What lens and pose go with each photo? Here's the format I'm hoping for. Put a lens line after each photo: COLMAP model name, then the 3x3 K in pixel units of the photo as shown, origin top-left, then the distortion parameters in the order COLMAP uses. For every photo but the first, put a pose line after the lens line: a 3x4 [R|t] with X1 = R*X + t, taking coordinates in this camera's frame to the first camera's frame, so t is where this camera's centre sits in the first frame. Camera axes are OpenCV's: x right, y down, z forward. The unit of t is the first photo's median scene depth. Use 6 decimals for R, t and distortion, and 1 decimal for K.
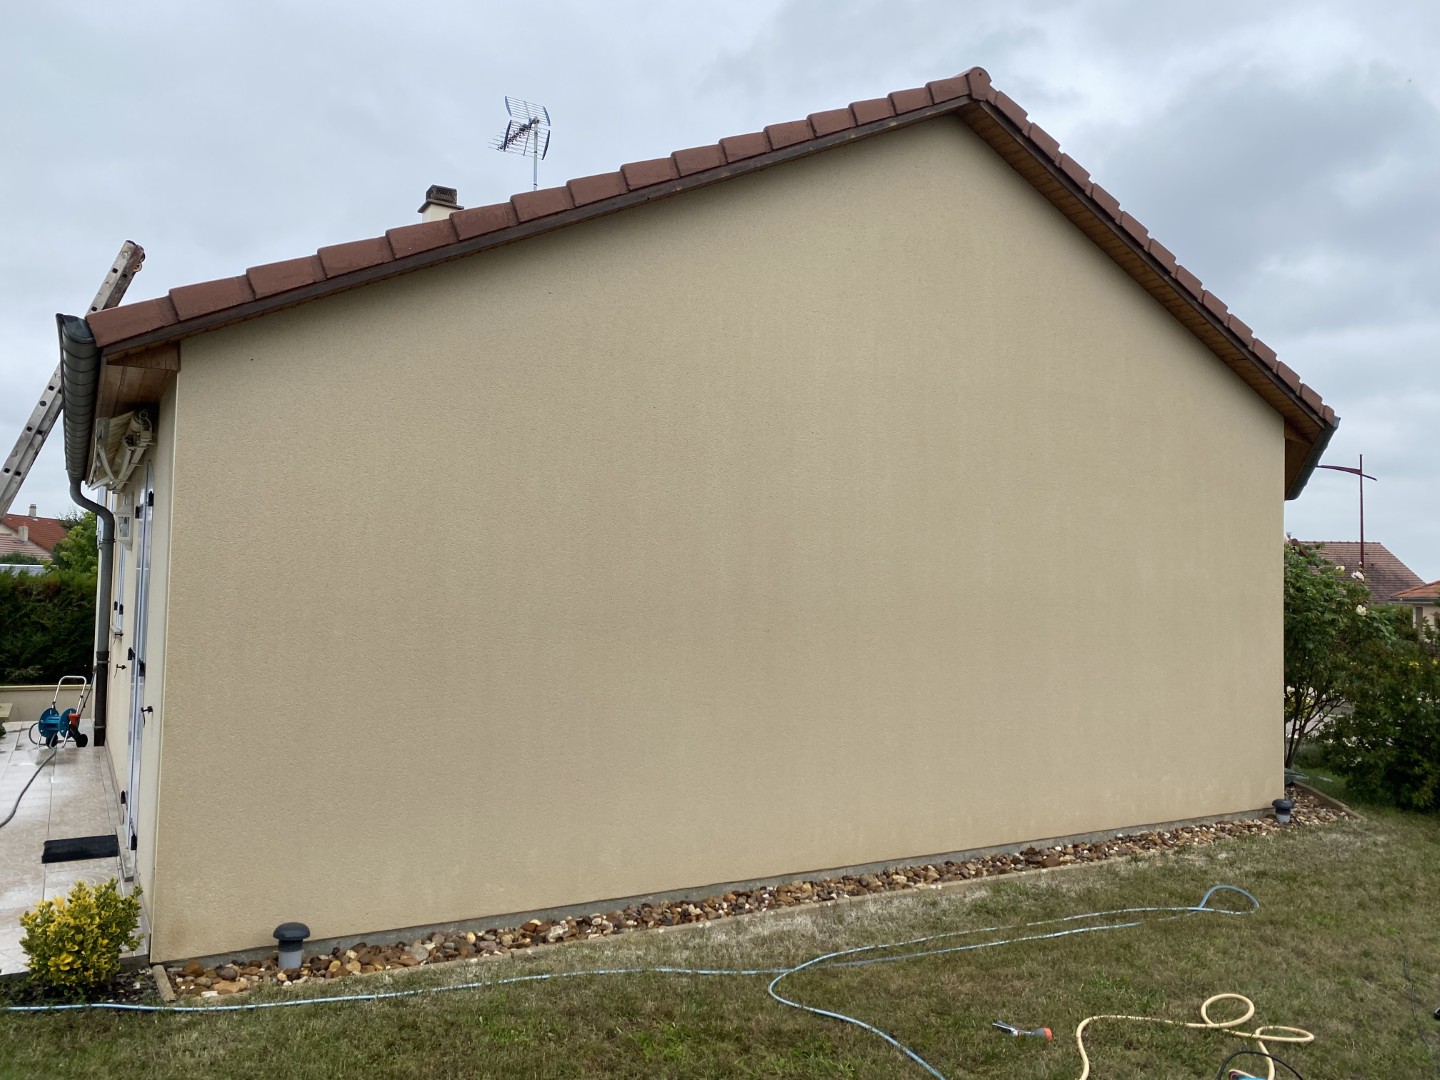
lens RADIAL K [[1064.7, 0, 716.1], [0, 1064.7, 548.2], [0, 0, 1]] dist [0.019190, -0.000503]
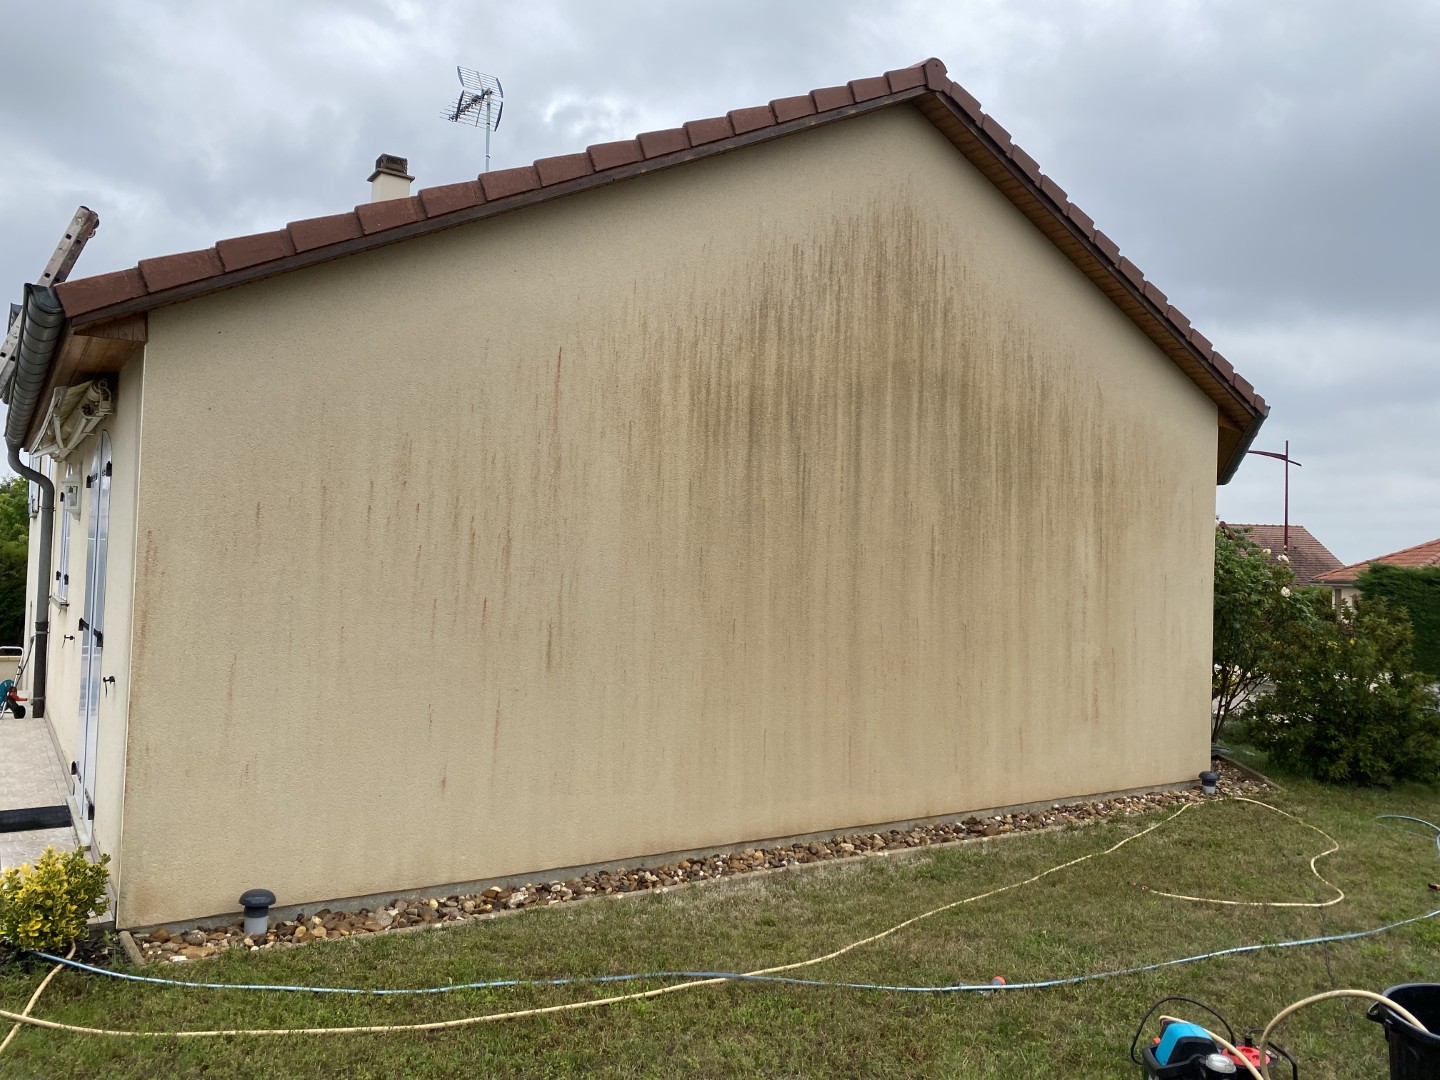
lens RADIAL K [[1064.6, 0, 707.1], [0, 1064.6, 543.2], [0, 0, 1]] dist [0.025190, -0.010025]
pose [[0.998805, 0.011464, 0.047514, -0.016886], [-0.012311, 0.999770, 0.017583, -0.001293], [-0.047302, -0.018147, 0.998716, -0.022071]]
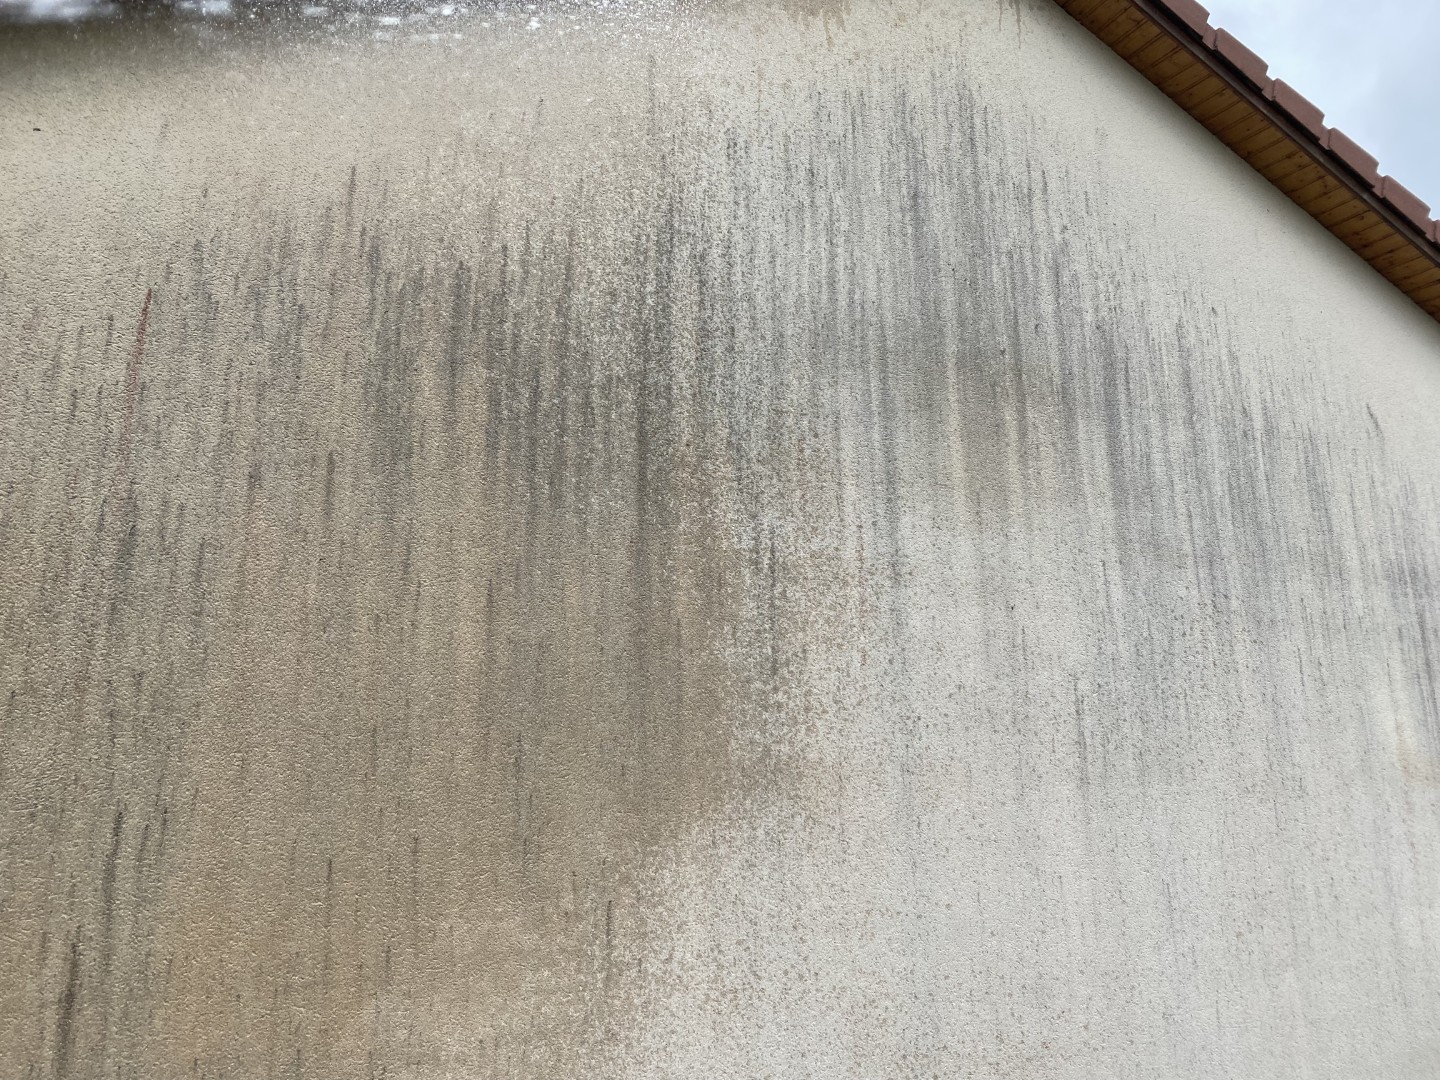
lens RADIAL K [[1072.7, 0, 720.2], [0, 1072.7, 543.3], [0, 0, 1]] dist [0.019911, -0.008532]
pose [[0.994918, -0.046087, -0.089527, 0.150220], [0.029550, 0.983597, -0.177941, 0.024333], [0.096259, 0.174391, 0.979960, 0.533051]]
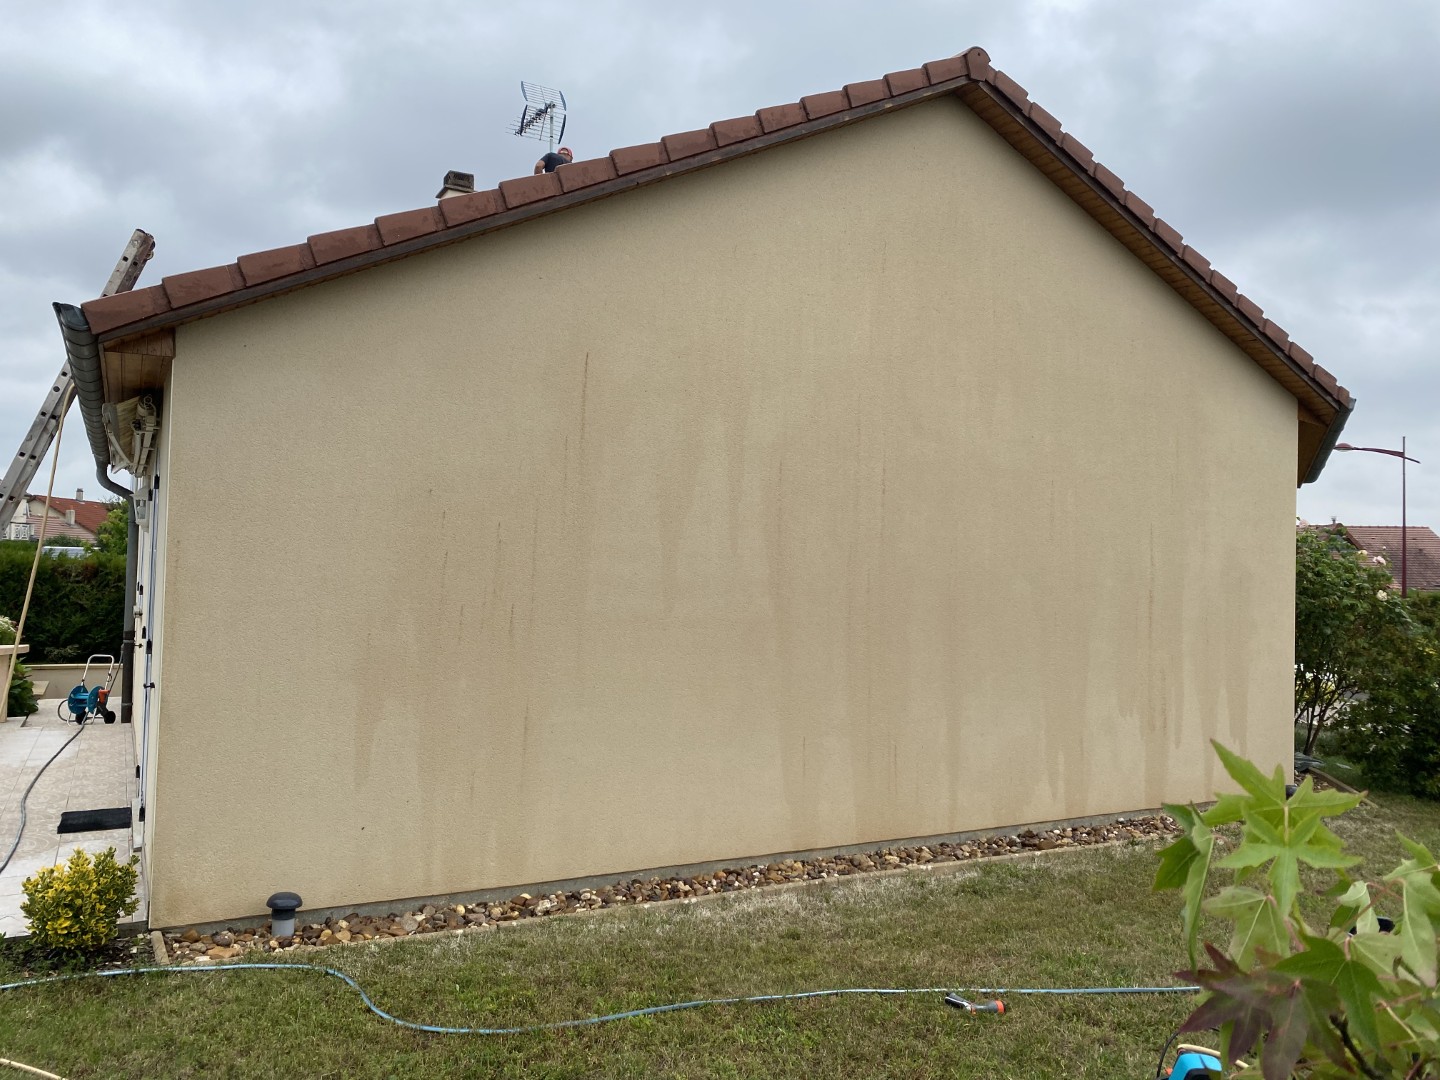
lens RADIAL K [[1067.2, 0, 712.4], [0, 1067.2, 545.3], [0, 0, 1]] dist [0.018600, 0.000996]
pose [[0.999360, 0.001975, -0.035718, 0.038889], [-0.001536, 0.999923, 0.012304, 0.001514], [0.035740, -0.012241, 0.999286, -0.010747]]
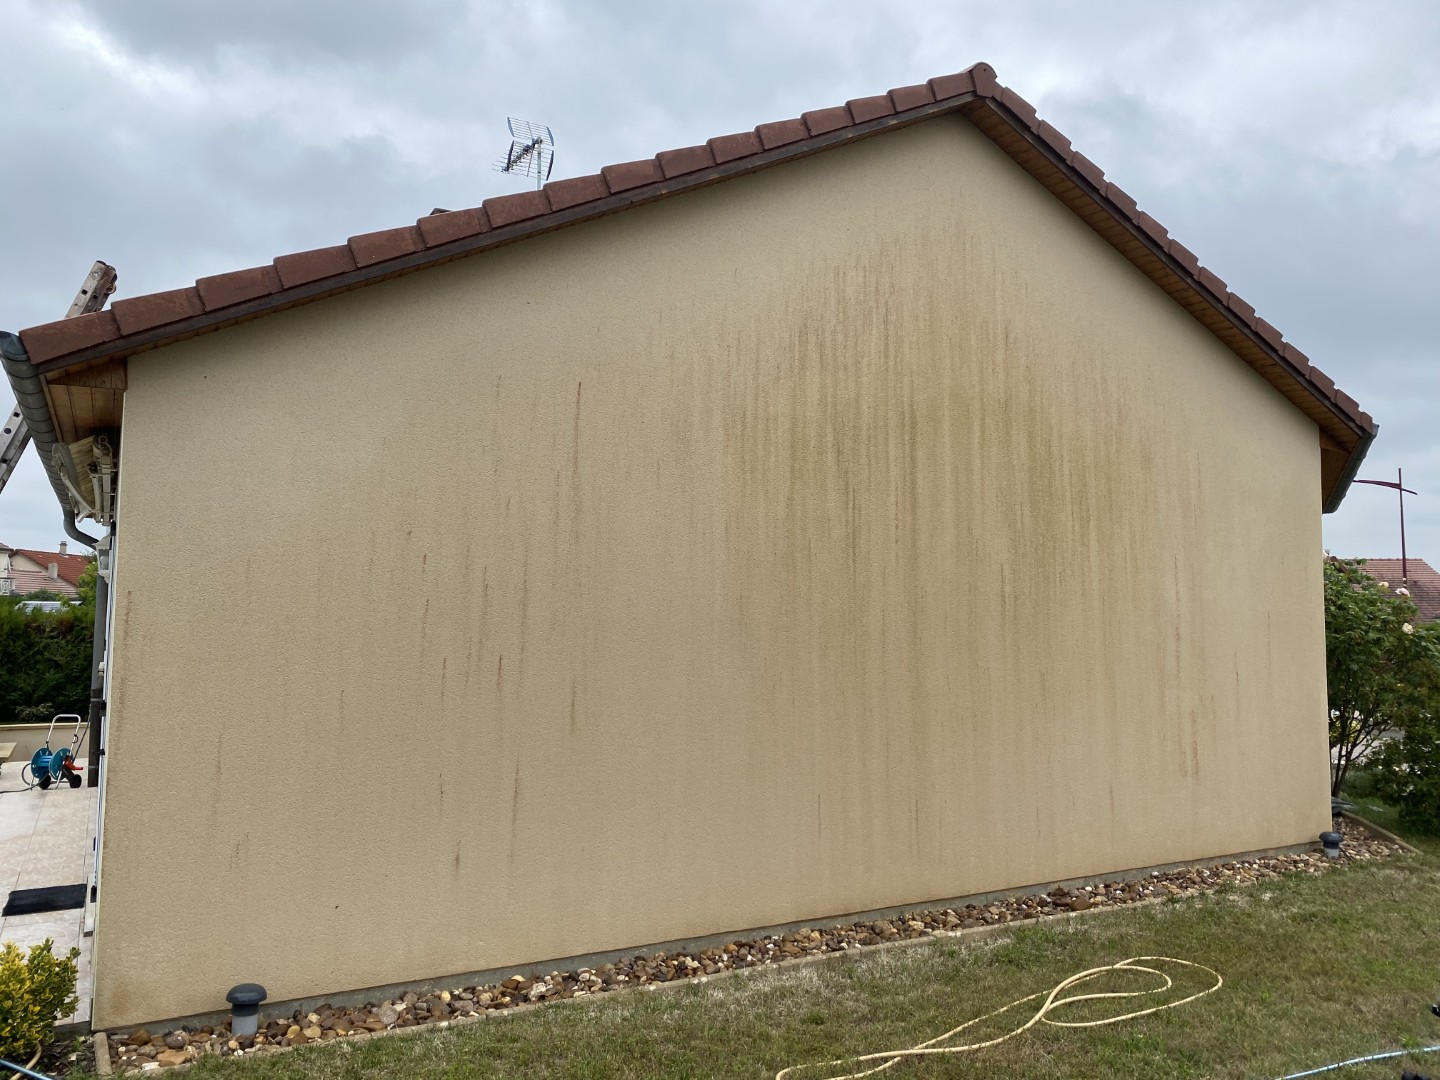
lens RADIAL K [[1072.7, 0, 720.2], [0, 1072.7, 543.3], [0, 0, 1]] dist [0.019911, -0.008532]
pose [[0.999651, -0.015510, -0.021376, 0.027237], [0.014868, 0.999444, -0.029851, 0.003497], [0.021828, 0.029522, 0.999326, 0.052362]]
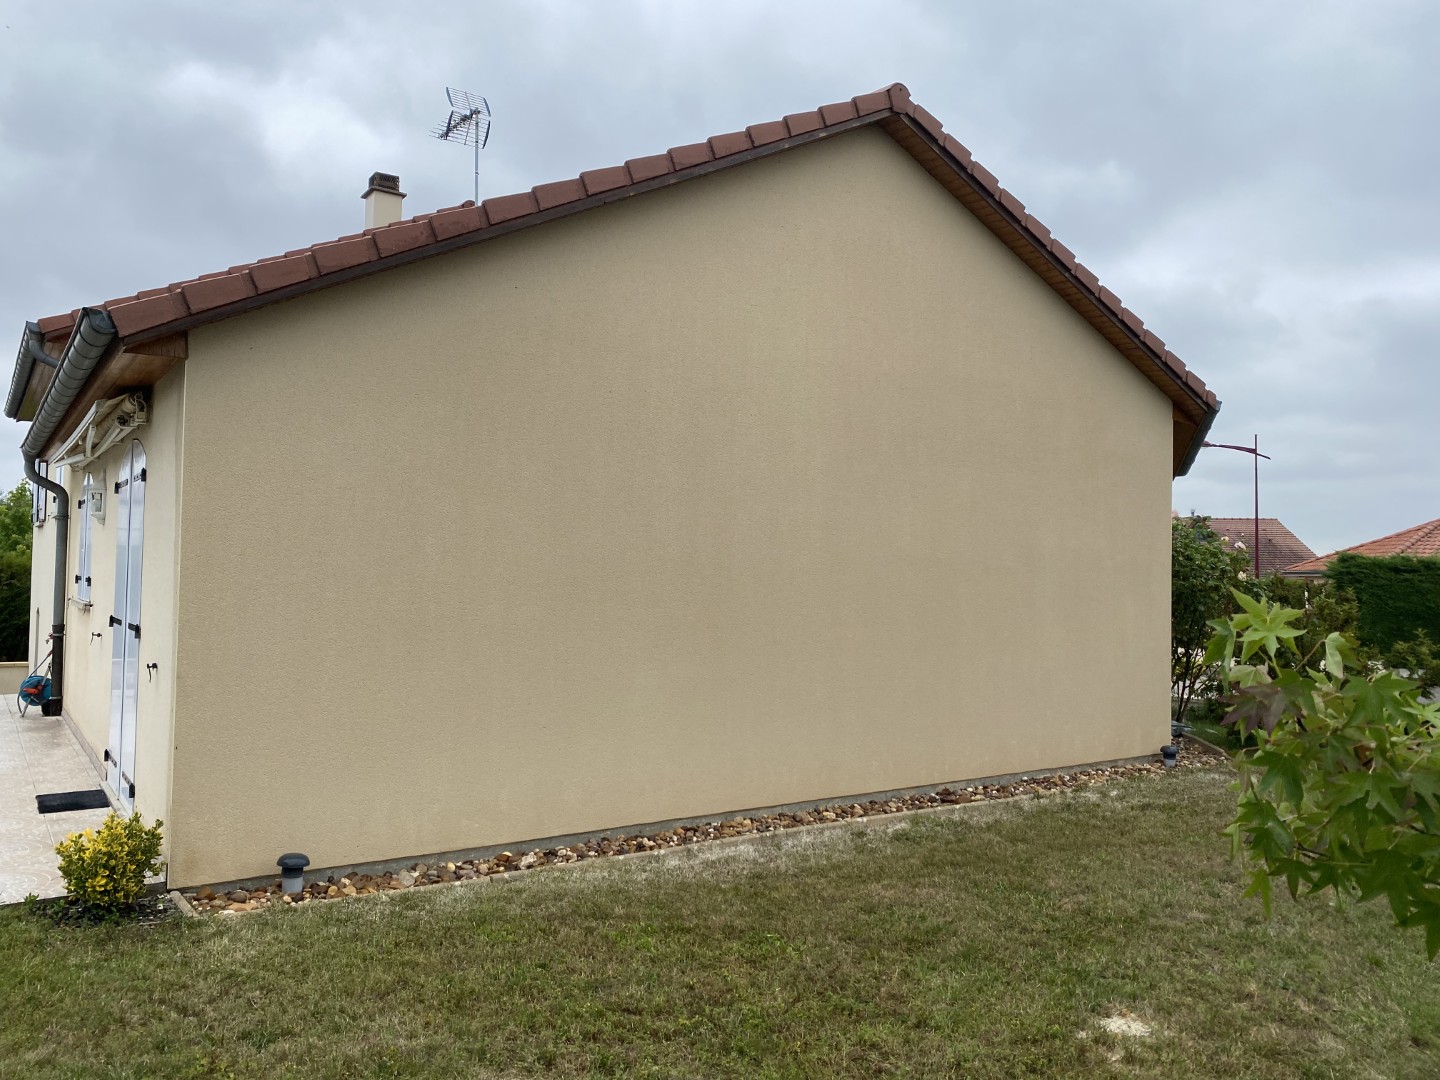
lens RADIAL K [[1055.6, 0, 696.1], [0, 1055.6, 540.4], [0, 0, 1]] dist [0.040812, -0.028943]
pose [[0.998584, -0.003929, 0.053045, -0.025229], [0.003257, 0.999913, 0.012748, 0.007990], [-0.053091, -0.012557, 0.998511, -0.096586]]
